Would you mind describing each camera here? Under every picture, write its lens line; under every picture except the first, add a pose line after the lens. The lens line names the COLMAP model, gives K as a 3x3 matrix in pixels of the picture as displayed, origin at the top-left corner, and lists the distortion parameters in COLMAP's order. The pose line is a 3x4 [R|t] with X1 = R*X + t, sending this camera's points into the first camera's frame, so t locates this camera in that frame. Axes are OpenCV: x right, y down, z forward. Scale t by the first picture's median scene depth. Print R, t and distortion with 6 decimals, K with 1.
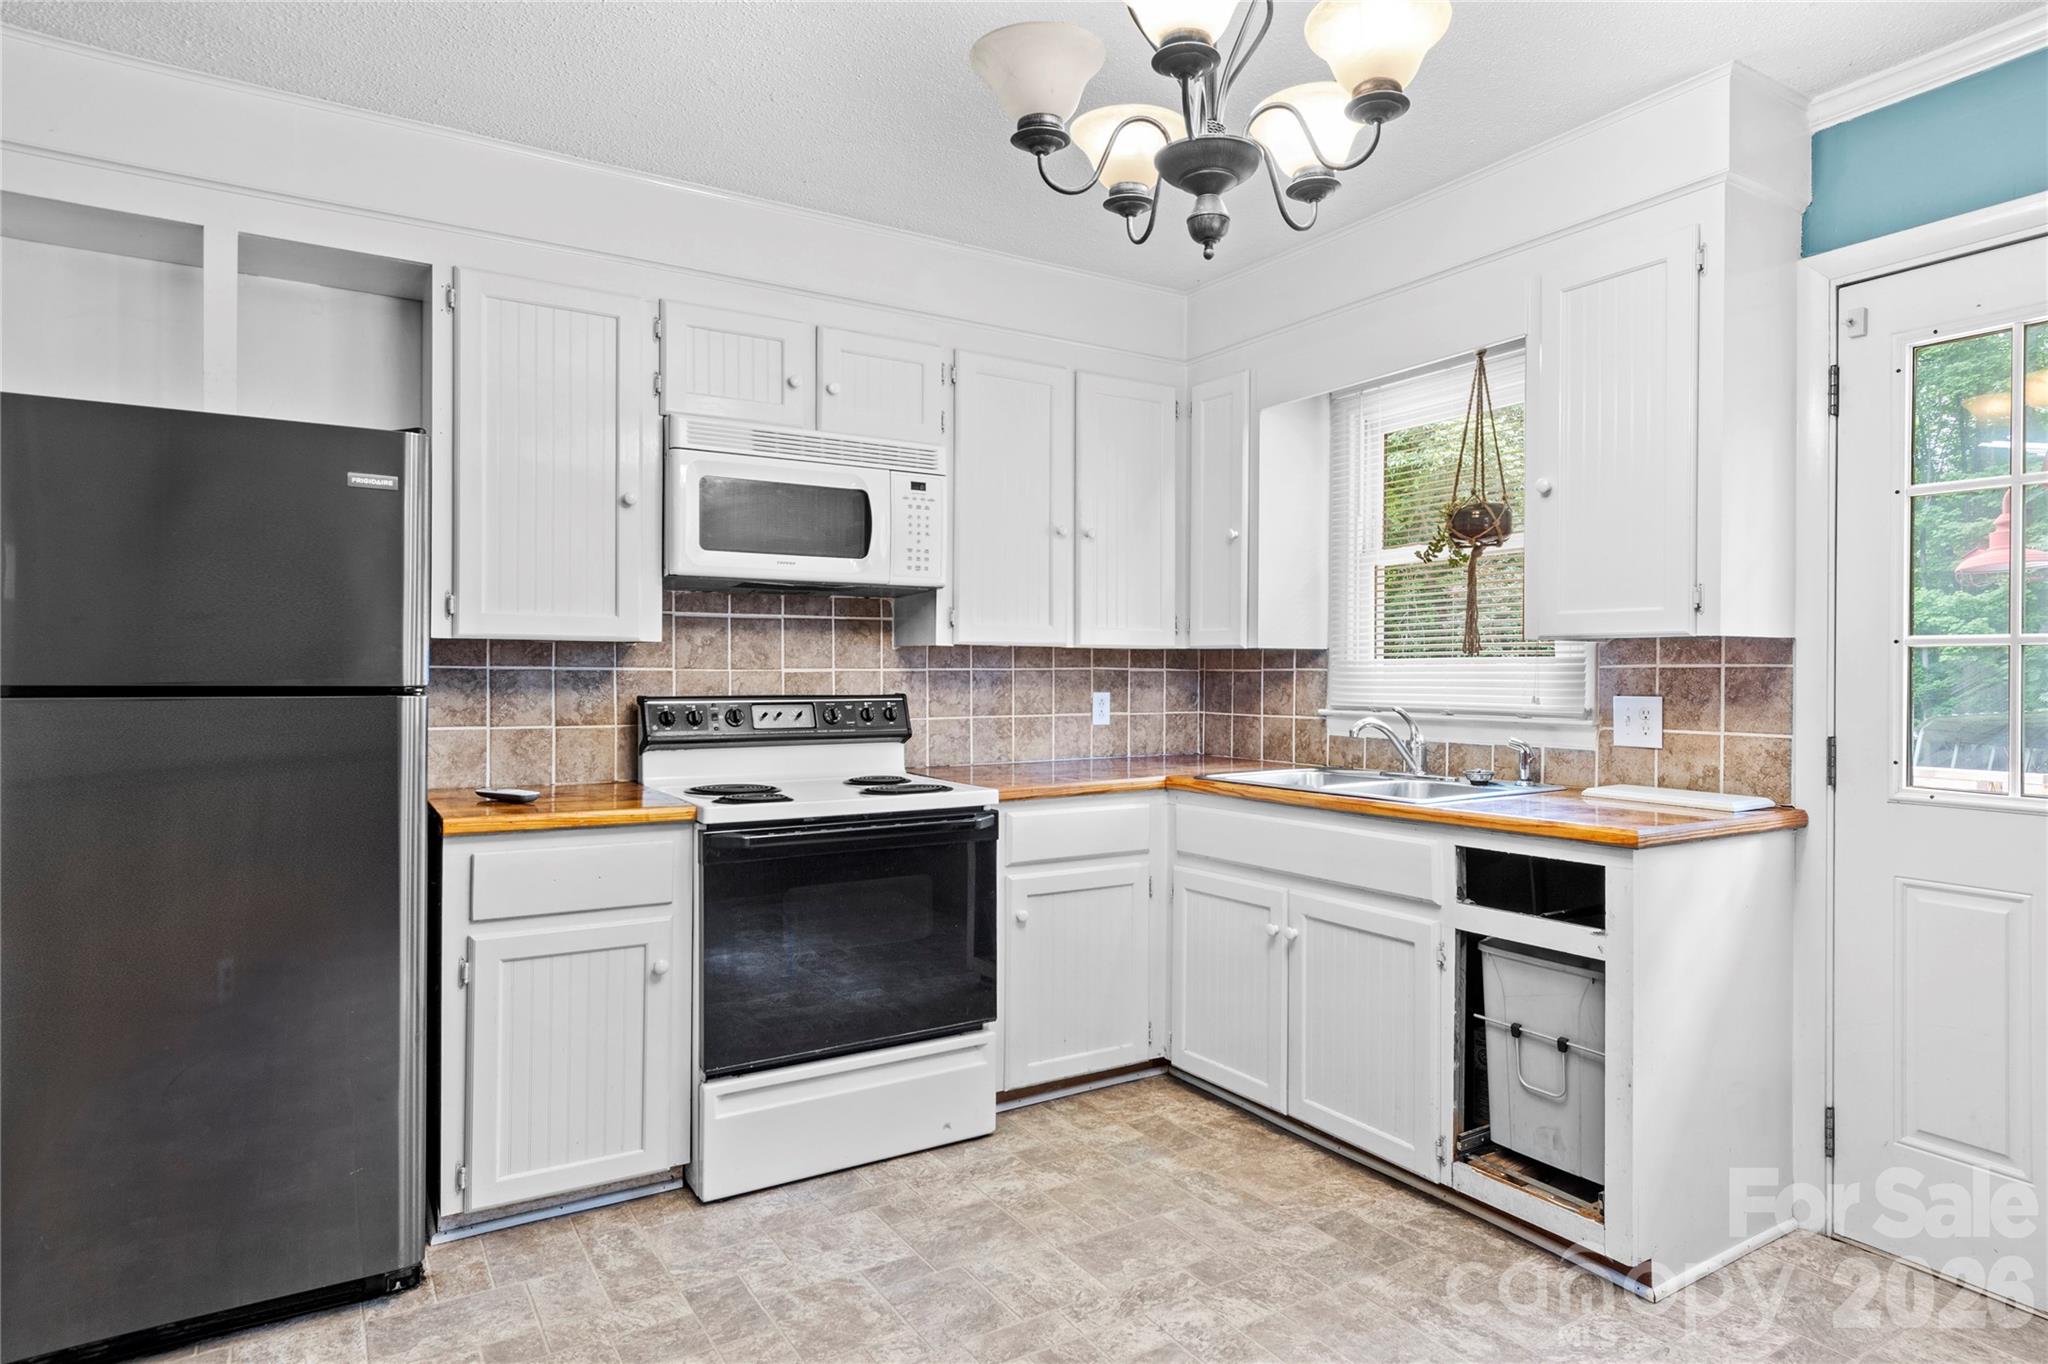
lens RADIAL K [[1128.7, 0, 1012.2], [0, 1128.7, 676.3], [0, 0, 1]] dist [0.002341, -0.004965]
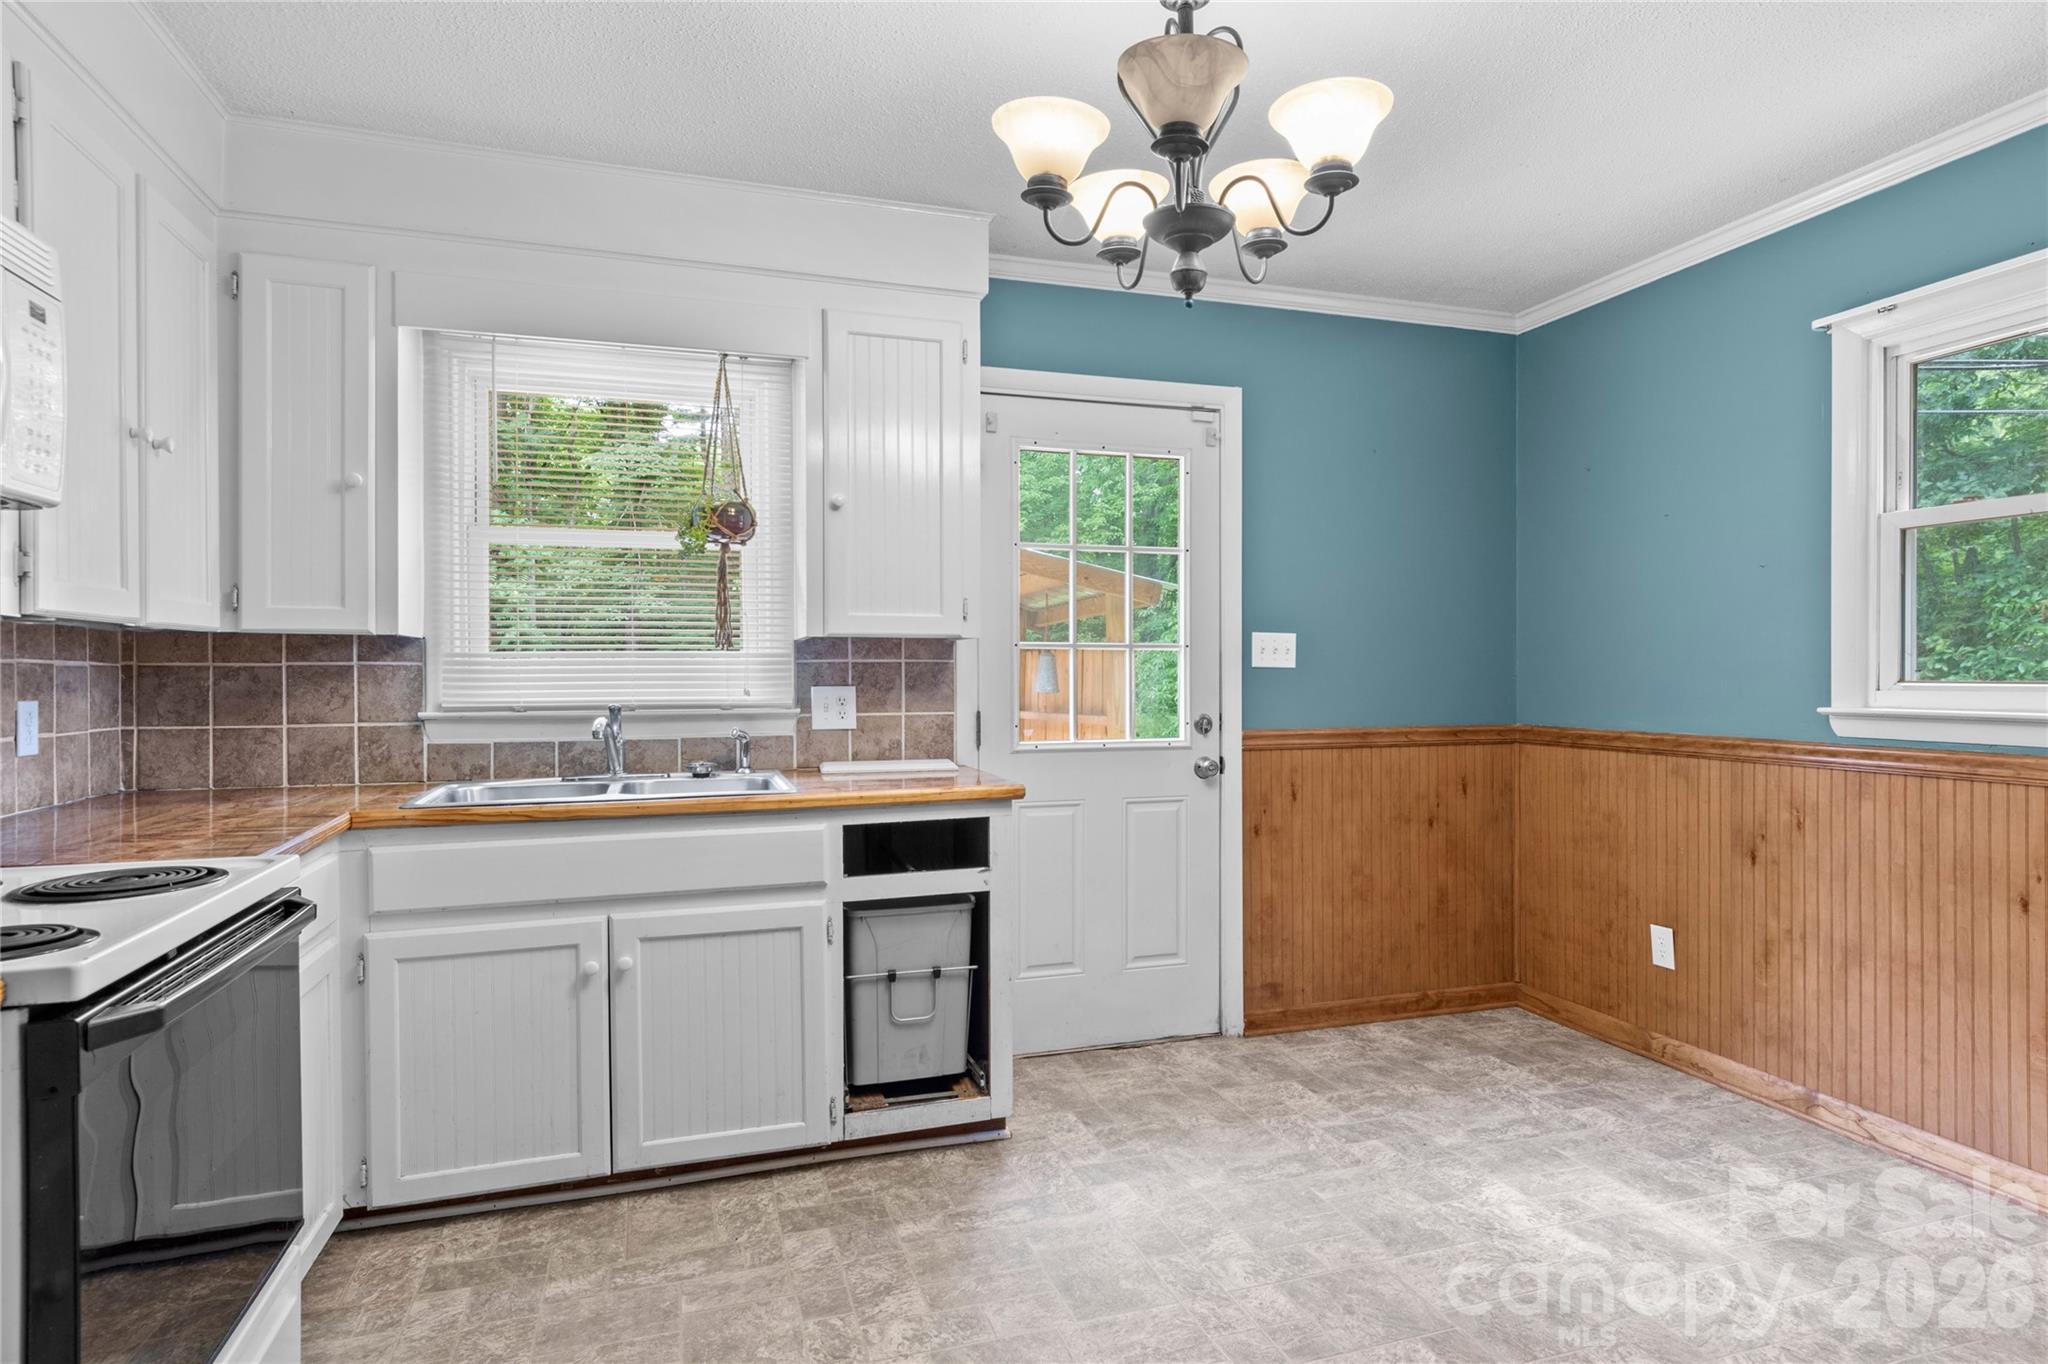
lens RADIAL K [[1225.3, 0, 1022.0], [0, 1225.3, 681.9], [0, 0, 1]] dist [-0.020483, -0.001687]
pose [[0.214965, -0.012073, 0.976547, -0.656338], [0.005313, 0.999923, 0.011192, -0.000252], [-0.976607, 0.002782, 0.215013, 0.531296]]
